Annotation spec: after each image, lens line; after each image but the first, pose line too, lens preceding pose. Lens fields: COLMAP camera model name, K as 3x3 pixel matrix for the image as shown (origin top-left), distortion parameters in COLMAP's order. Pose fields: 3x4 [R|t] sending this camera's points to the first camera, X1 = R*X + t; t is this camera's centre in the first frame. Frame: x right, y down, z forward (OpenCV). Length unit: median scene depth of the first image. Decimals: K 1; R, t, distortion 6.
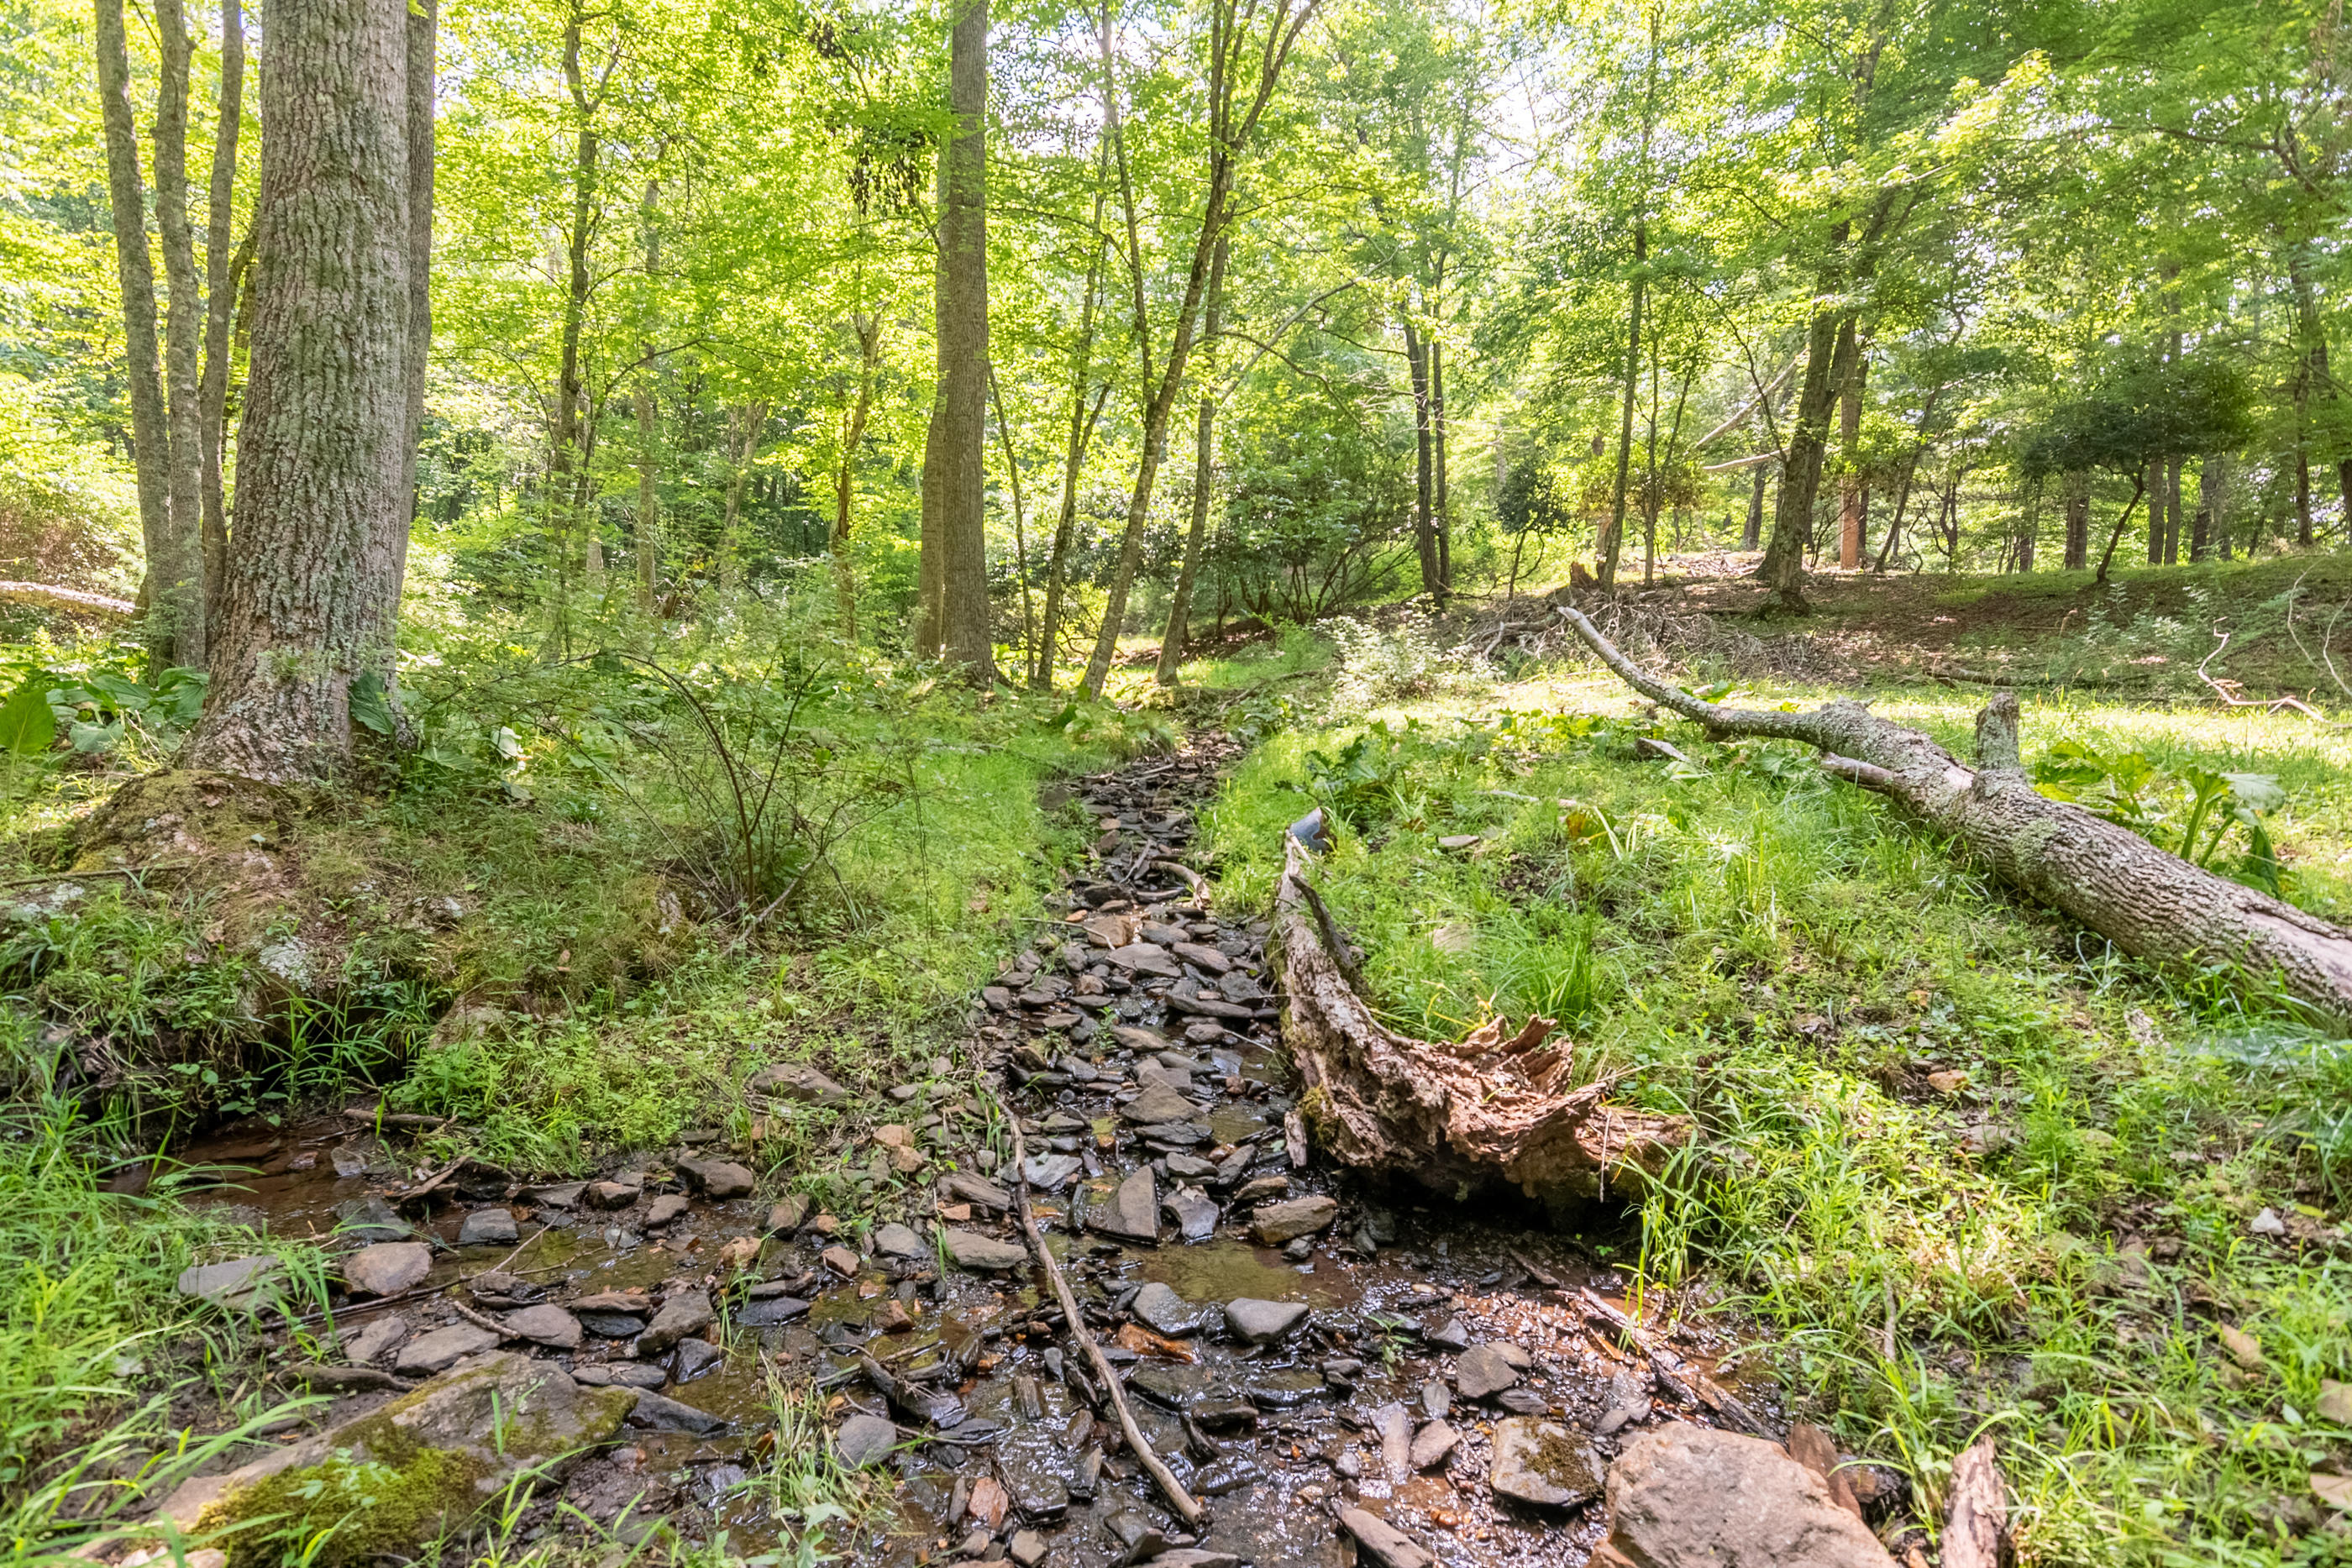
lens RADIAL K [[1129.8, 0, 1174.6], [0, 1129.8, 782.0], [0, 0, 1]] dist [0.004755, -0.000122]
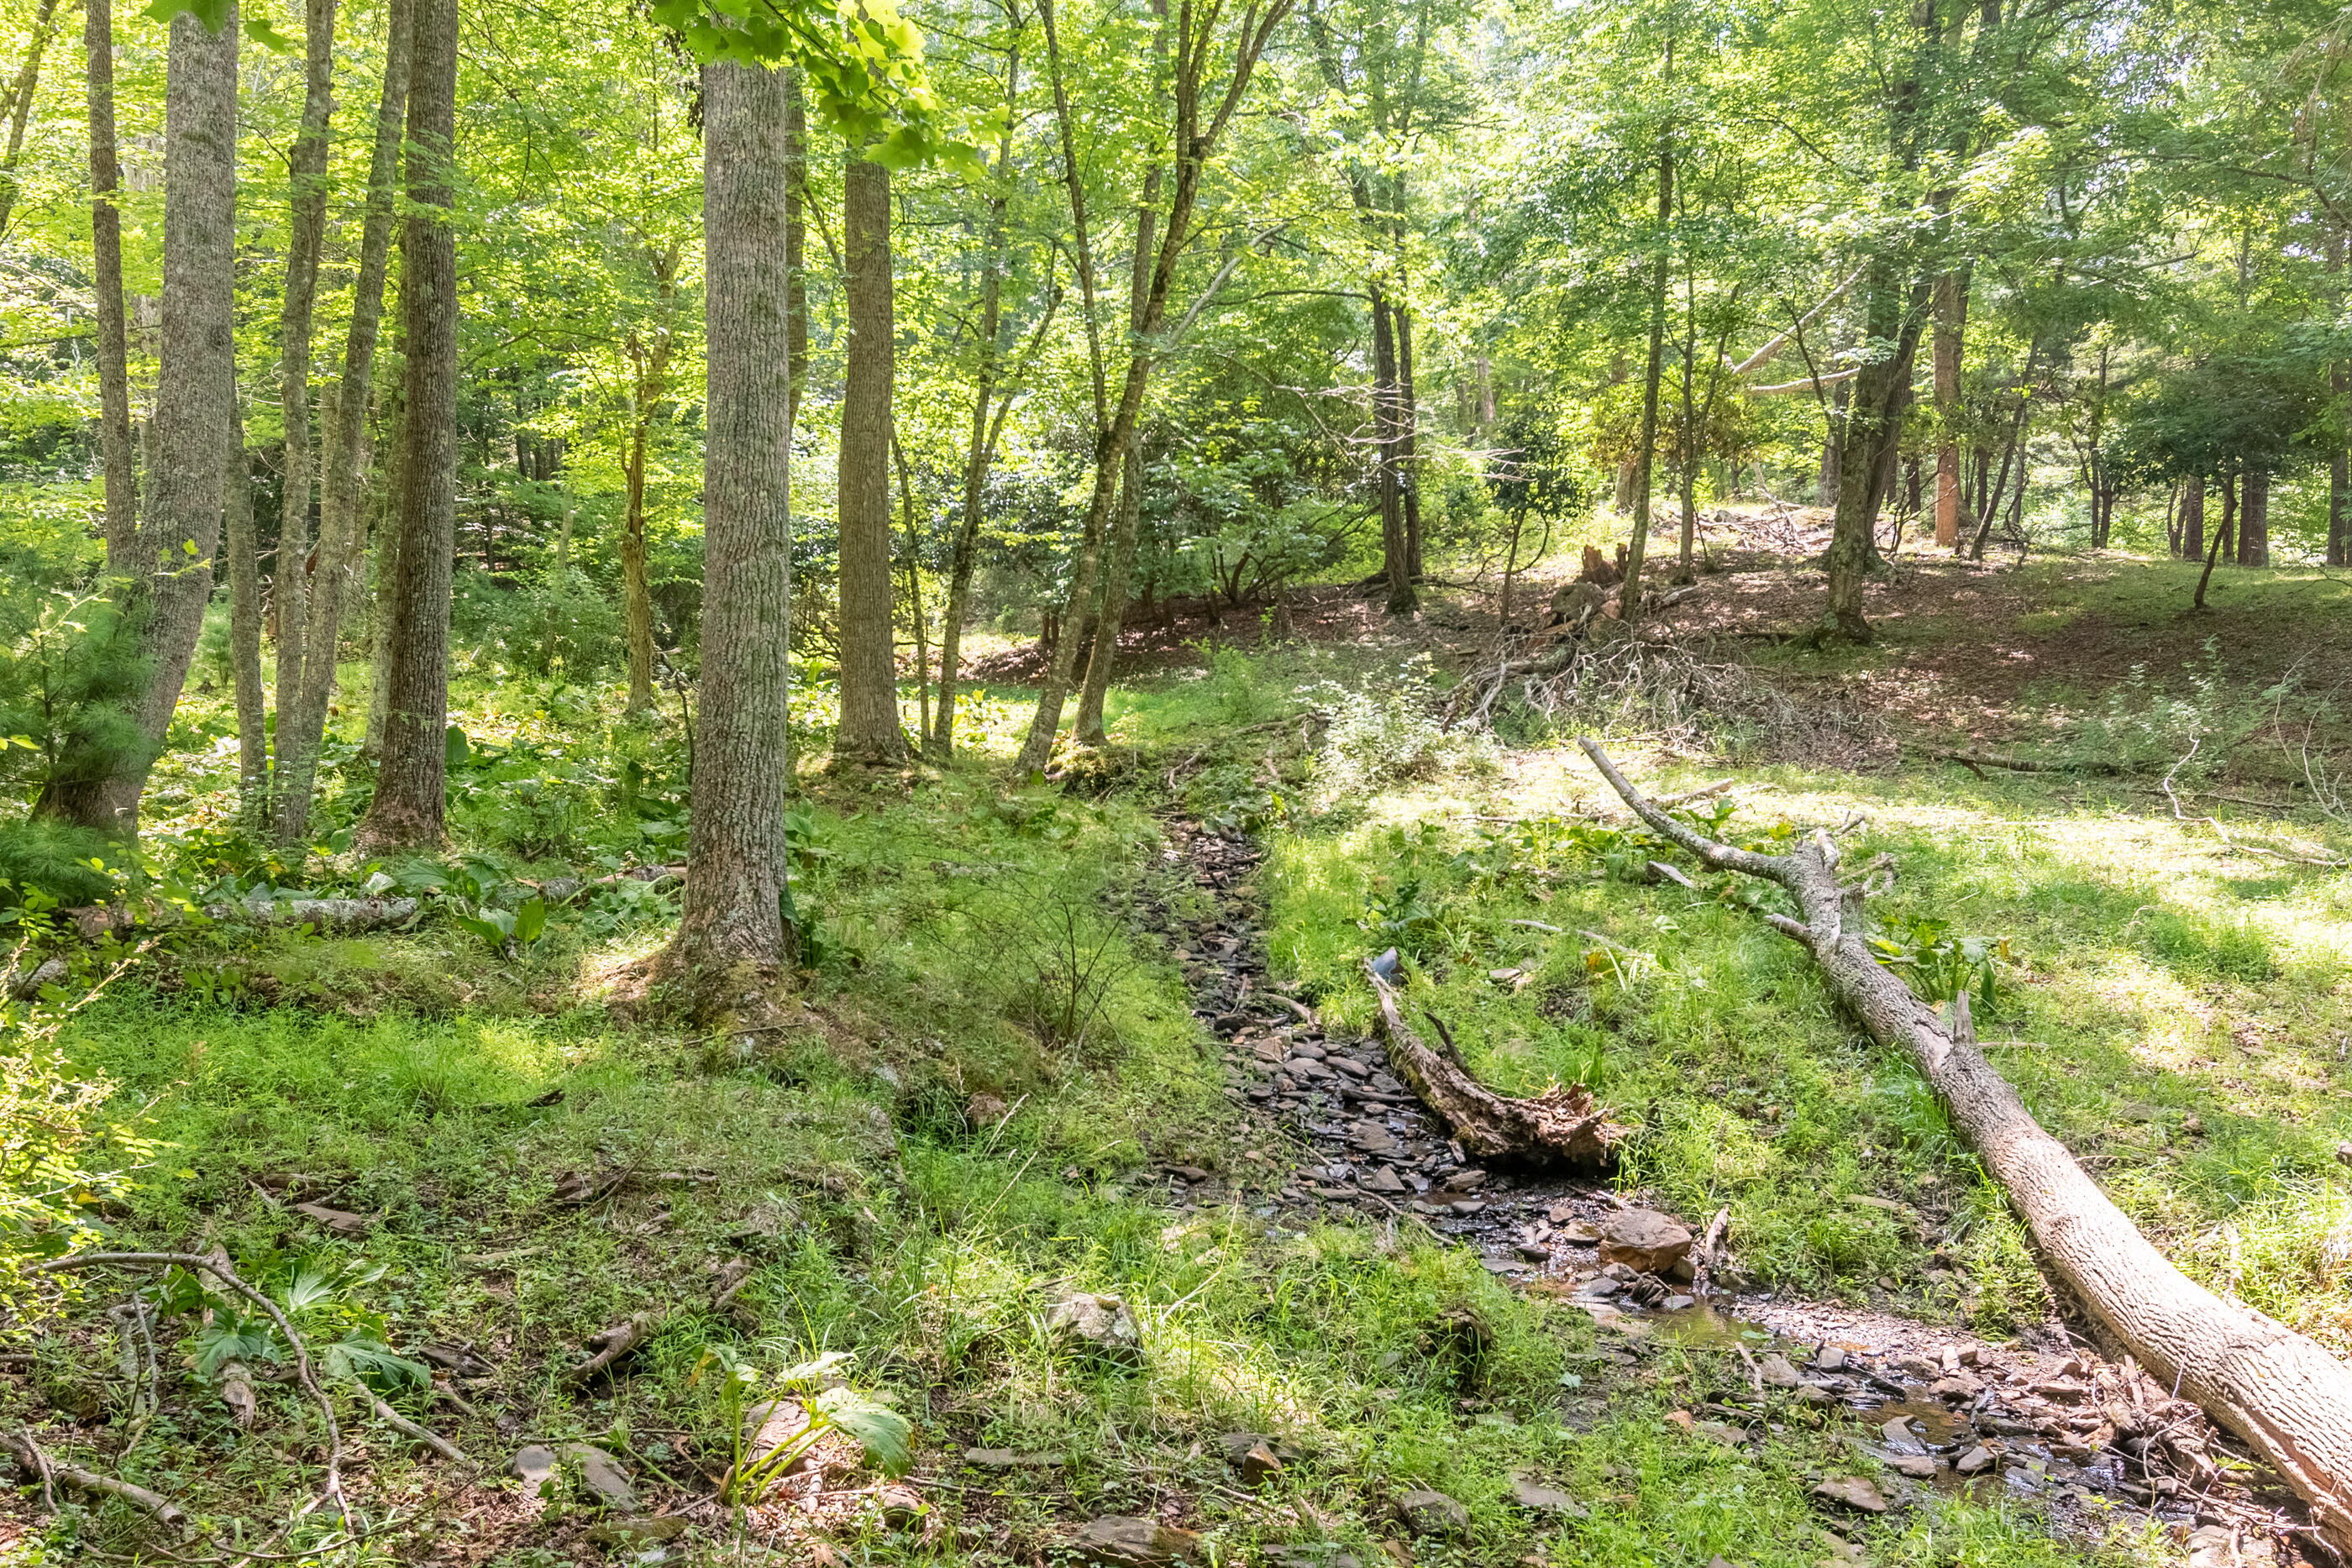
lens RADIAL K [[1965.7, 0, 1177.4], [0, 1965.7, 789.2], [0, 0, 1]] dist [0.044711, -0.028924]
pose [[0.991110, -0.009272, 0.132722, -0.403265], [0.009857, 0.999944, -0.003753, -0.149568], [-0.132680, 0.005028, 0.991146, -1.143028]]
